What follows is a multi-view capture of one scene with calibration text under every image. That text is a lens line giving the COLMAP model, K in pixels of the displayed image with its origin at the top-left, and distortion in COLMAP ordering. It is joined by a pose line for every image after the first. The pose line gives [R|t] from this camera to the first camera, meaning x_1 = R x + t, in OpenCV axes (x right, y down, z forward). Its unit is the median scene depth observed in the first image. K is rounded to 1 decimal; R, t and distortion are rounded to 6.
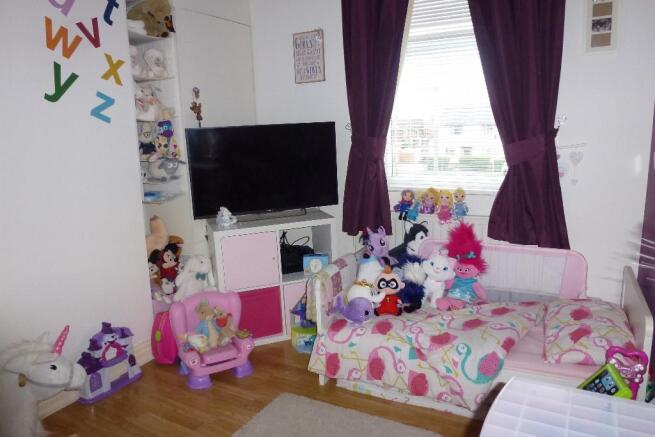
lens RADIAL K [[475.9, 0, 327.4], [0, 475.9, 226.2], [0, 0, 1]] dist [-0.052562, 0.003073]
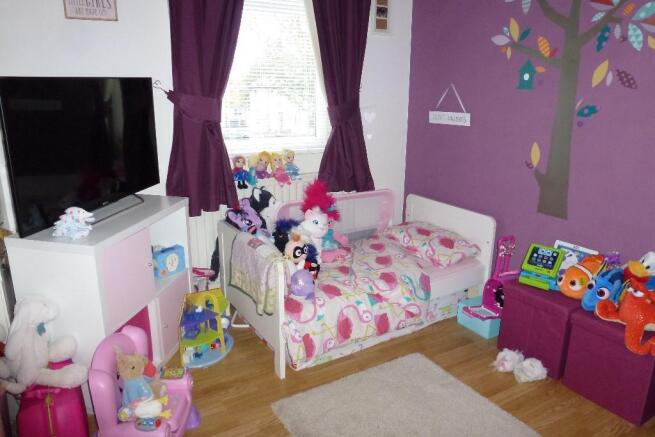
lens RADIAL K [[475.9, 0, 327.4], [0, 475.9, 226.2], [0, 0, 1]] dist [-0.052562, 0.003073]
pose [[0.500220, -0.204210, 0.841474, -0.632603], [0.148673, 0.977617, 0.148870, -0.062914], [-0.853040, 0.050636, 0.519384, 0.429394]]
